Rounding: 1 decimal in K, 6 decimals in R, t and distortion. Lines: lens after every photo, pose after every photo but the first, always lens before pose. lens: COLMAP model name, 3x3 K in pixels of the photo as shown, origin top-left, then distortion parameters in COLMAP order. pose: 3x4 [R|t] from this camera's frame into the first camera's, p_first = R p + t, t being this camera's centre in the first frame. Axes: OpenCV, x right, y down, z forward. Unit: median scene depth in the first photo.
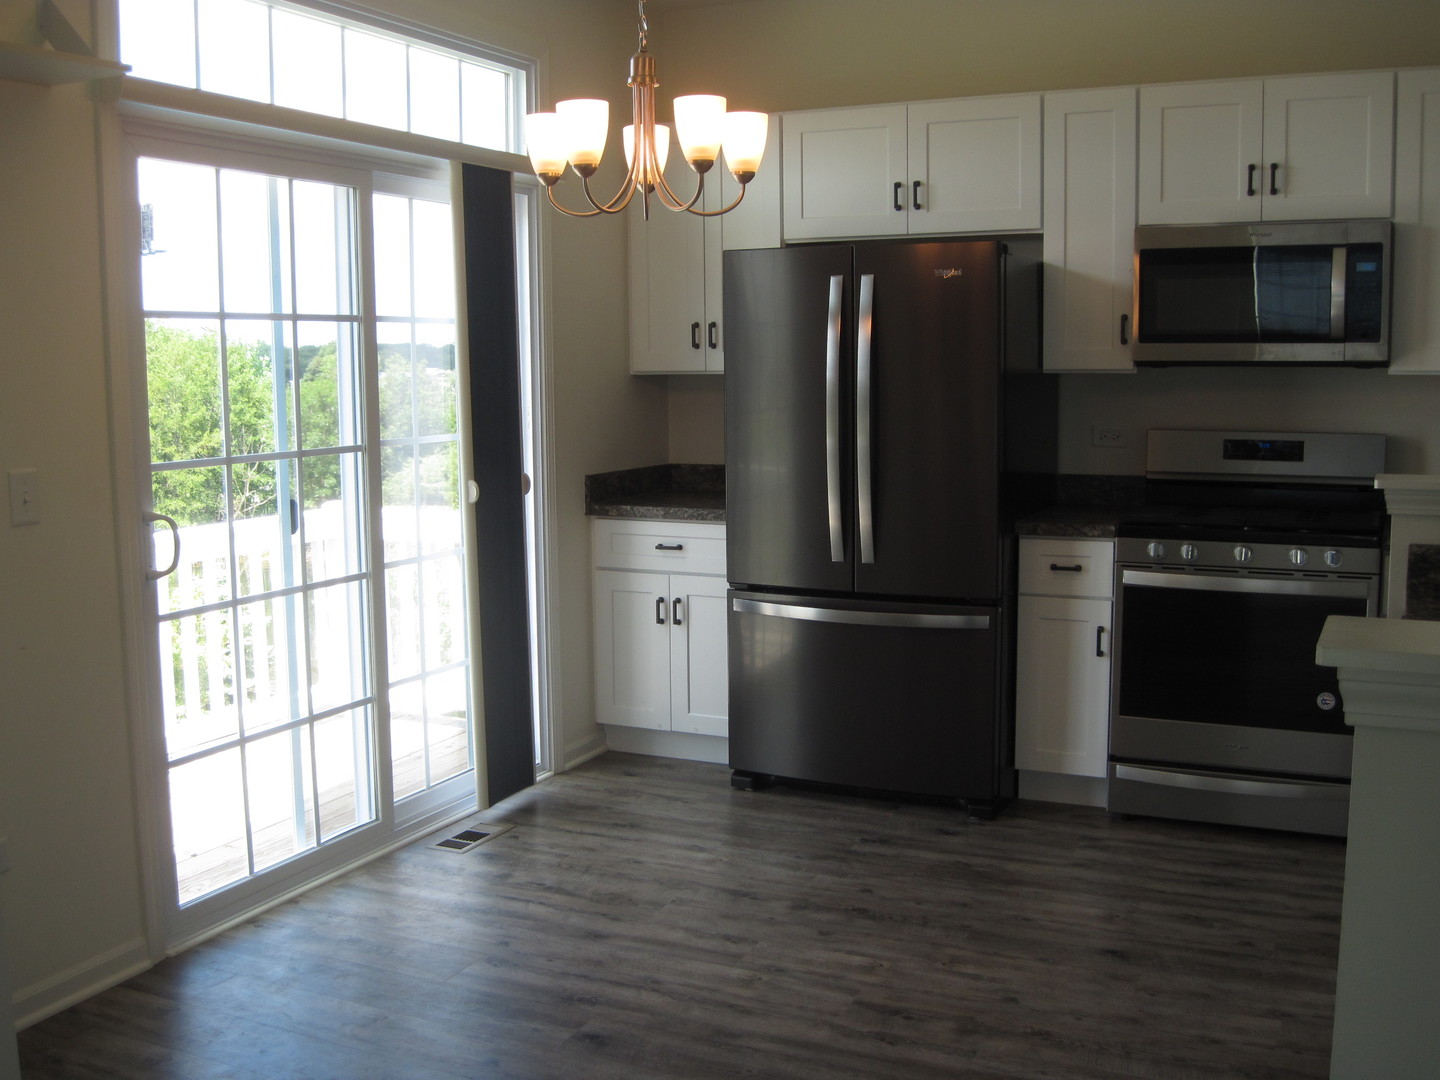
lens RADIAL K [[1464.6, 0, 712.7], [0, 1464.6, 541.6], [0, 0, 1]] dist [-0.096445, 0.000000]
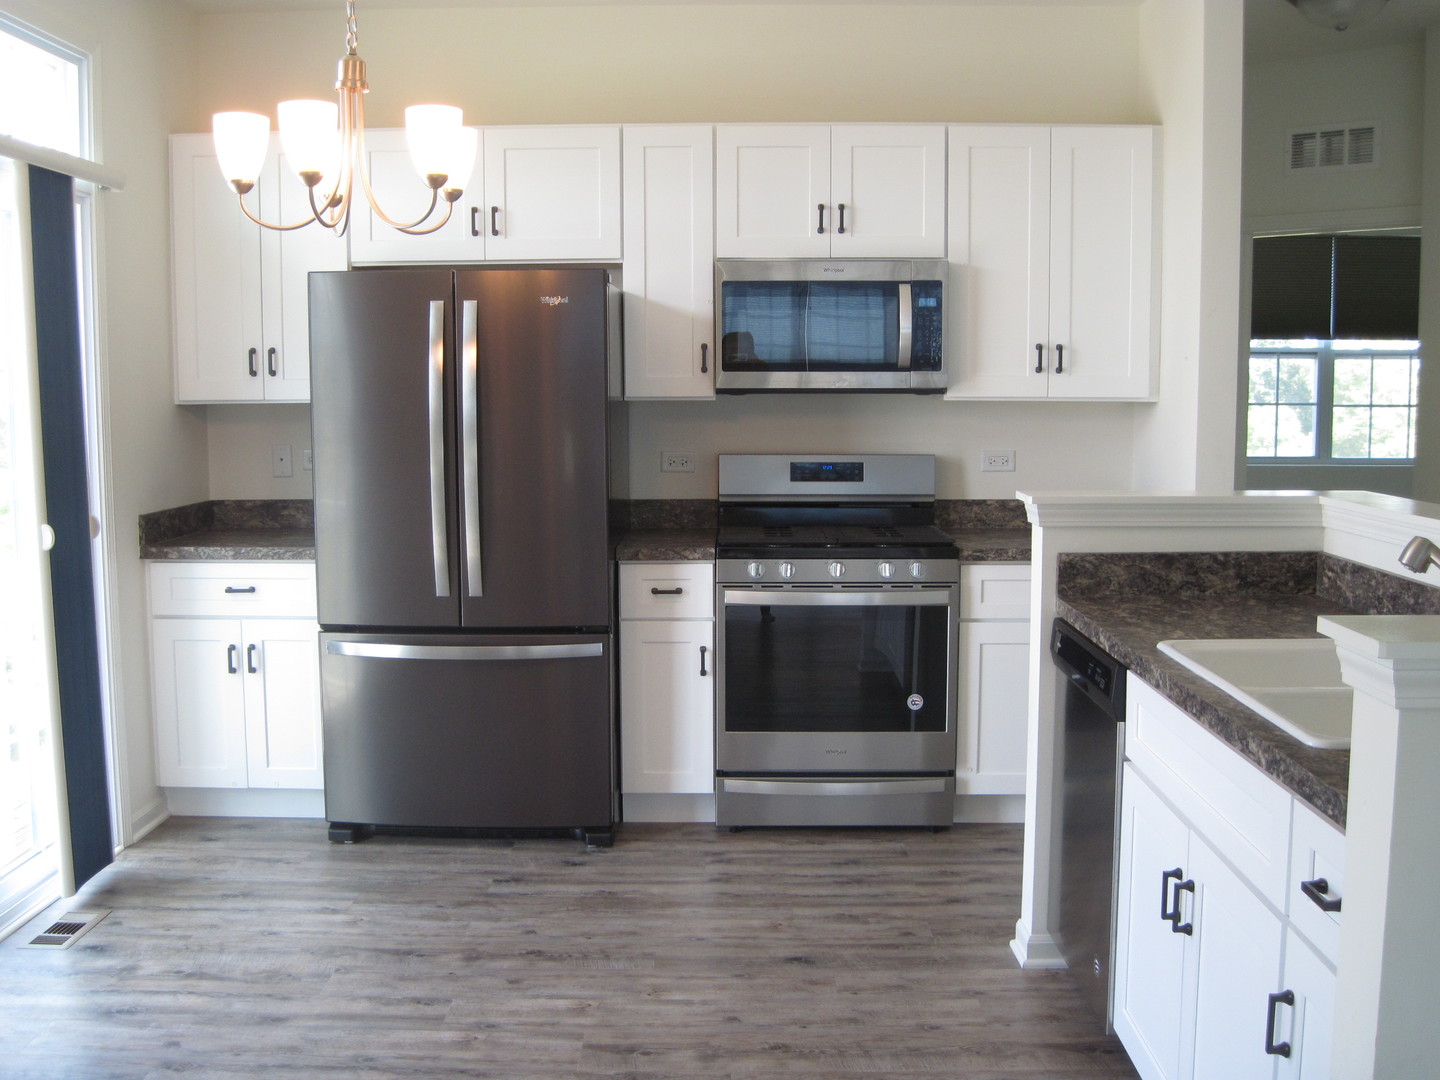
lens RADIAL K [[1464.6, 0, 693.0], [0, 1464.6, 543.2], [0, 0, 1]] dist [-0.096445, 0.000000]
pose [[0.916531, -0.036656, 0.398281, -0.151427], [0.043951, 0.998991, -0.009199, -0.005436], [-0.397542, 0.025936, 0.917217, 0.051566]]
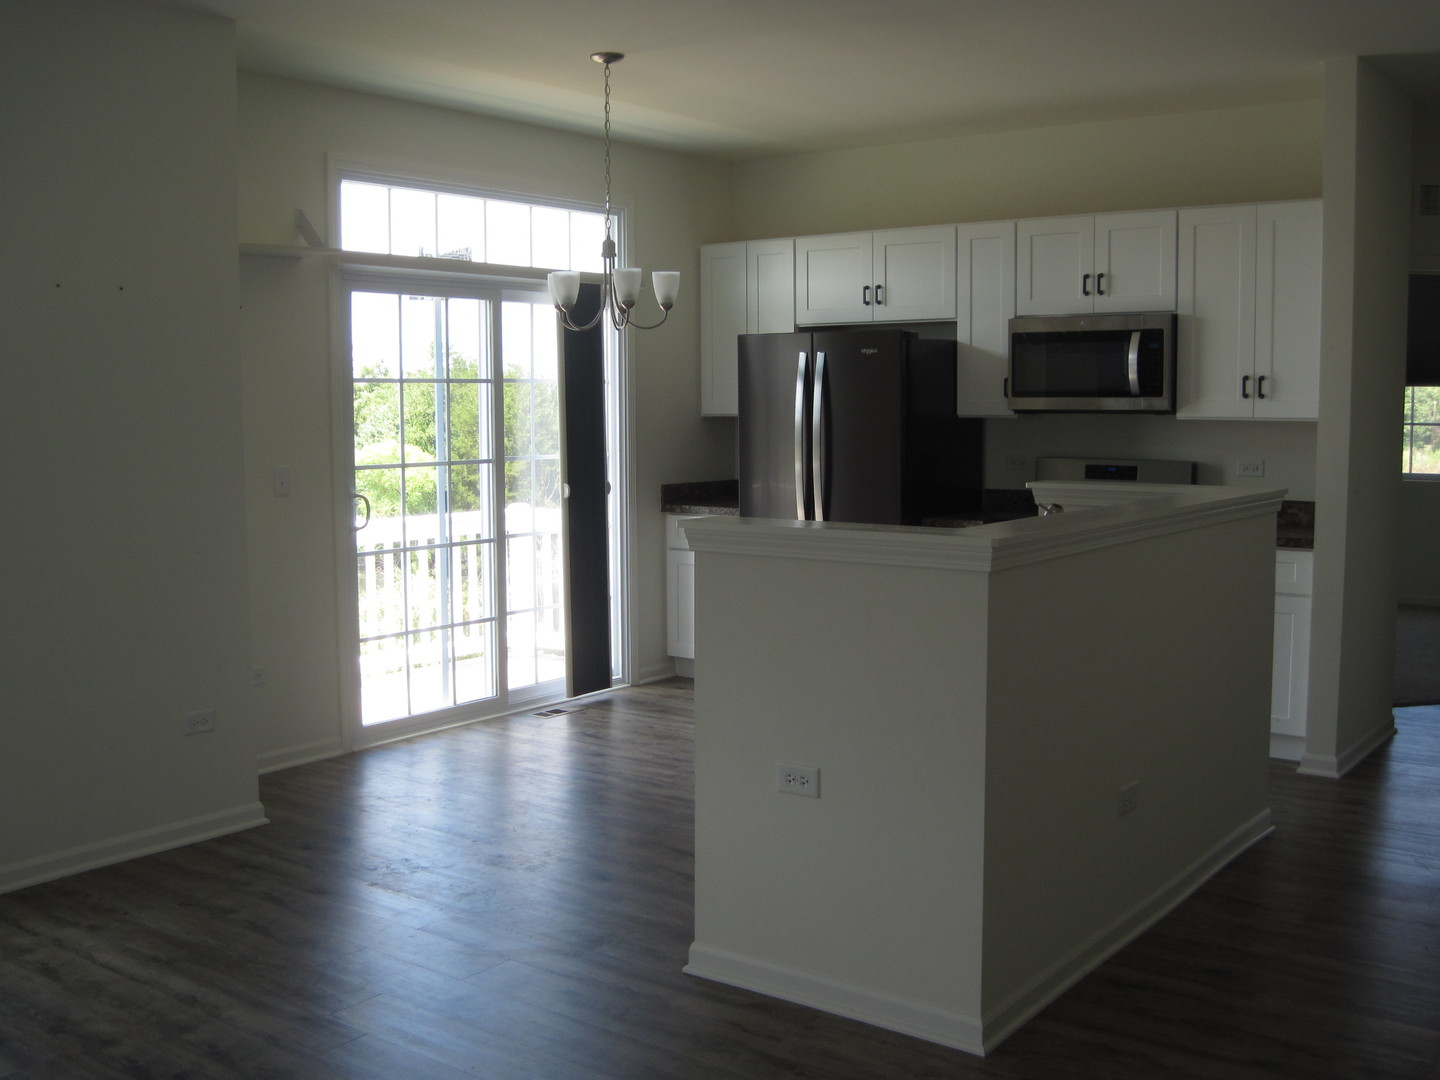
lens RADIAL K [[1464.6, 0, 720.9], [0, 1464.6, 538.1], [0, 0, 1]] dist [-0.096445, 0.000000]
pose [[0.980212, 0.023774, -0.196520, 0.306835], [-0.029174, 0.999271, -0.024629, 0.050171], [0.195791, 0.029875, 0.980190, -0.499195]]
